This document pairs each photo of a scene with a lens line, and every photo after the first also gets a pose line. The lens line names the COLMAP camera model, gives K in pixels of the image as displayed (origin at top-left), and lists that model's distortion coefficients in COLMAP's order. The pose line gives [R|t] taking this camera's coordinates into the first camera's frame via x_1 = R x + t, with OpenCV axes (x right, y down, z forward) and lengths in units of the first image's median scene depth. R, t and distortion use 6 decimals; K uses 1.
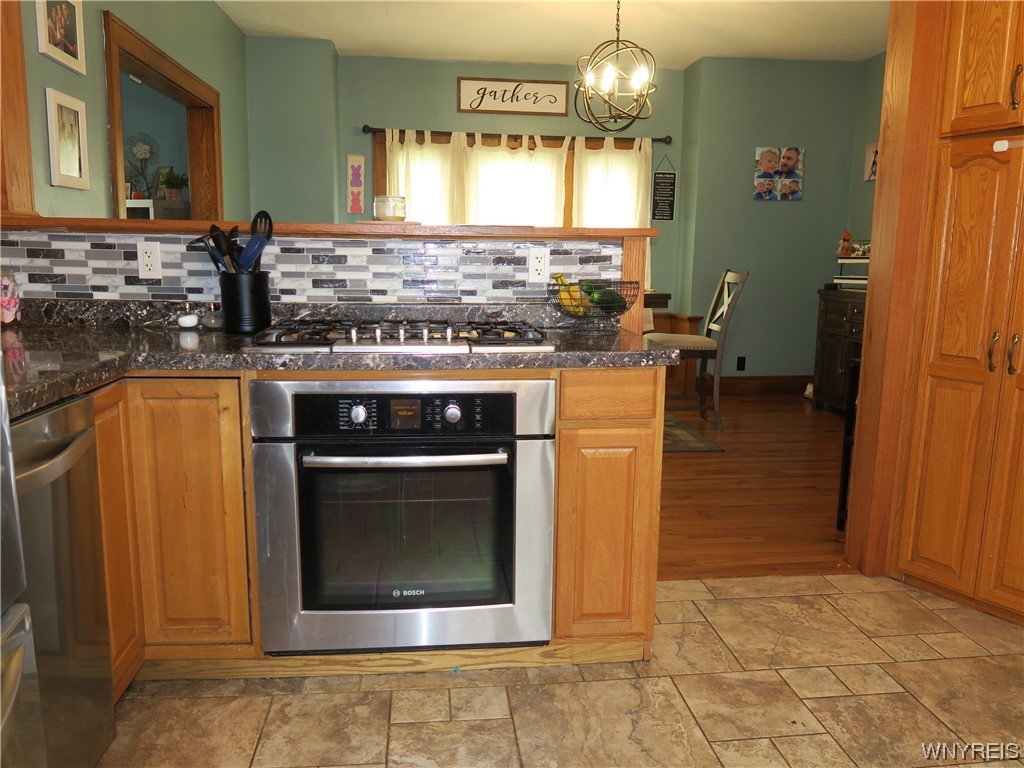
lens RADIAL K [[776.4, 0, 510.3], [0, 776.4, 412.1], [0, 0, 1]] dist [-0.028086, -0.000850]
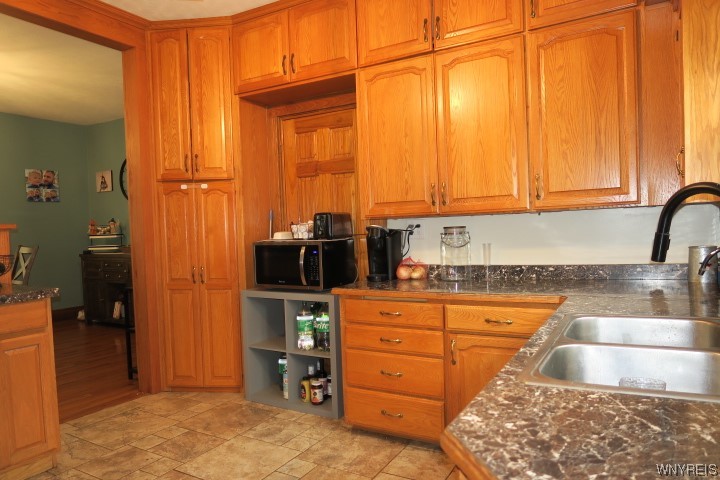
lens RADIAL K [[495.0, 0, 360.0], [0, 495.0, 240.0], [0, 0, 1]] dist [-0.002471, 0.001451]
pose [[0.582096, -0.038635, 0.812202, -0.256487], [0.184964, 0.978976, -0.085993, 0.035119], [-0.791803, 0.200284, 0.577004, -0.240657]]
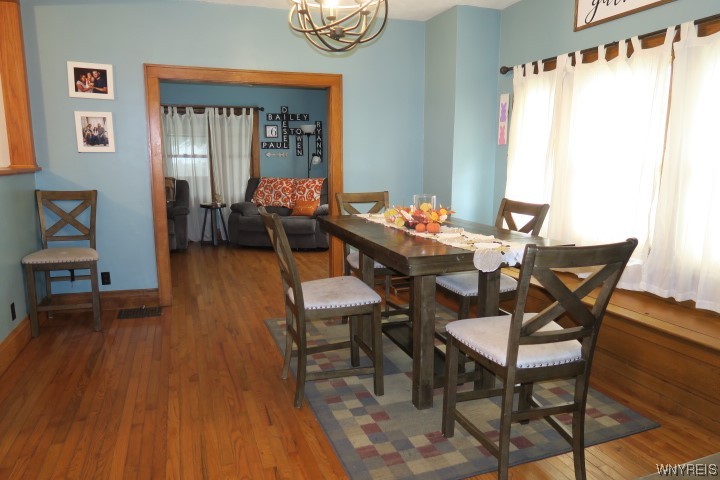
lens RADIAL K [[495.0, 0, 360.0], [0, 495.0, 240.0], [0, 0, 1]] dist [-0.002471, 0.001451]
pose [[0.237373, 0.144985, -0.960538, 0.555496], [-0.194663, 0.975842, 0.099189, -0.179863], [0.951714, 0.163437, 0.259862, 0.750473]]
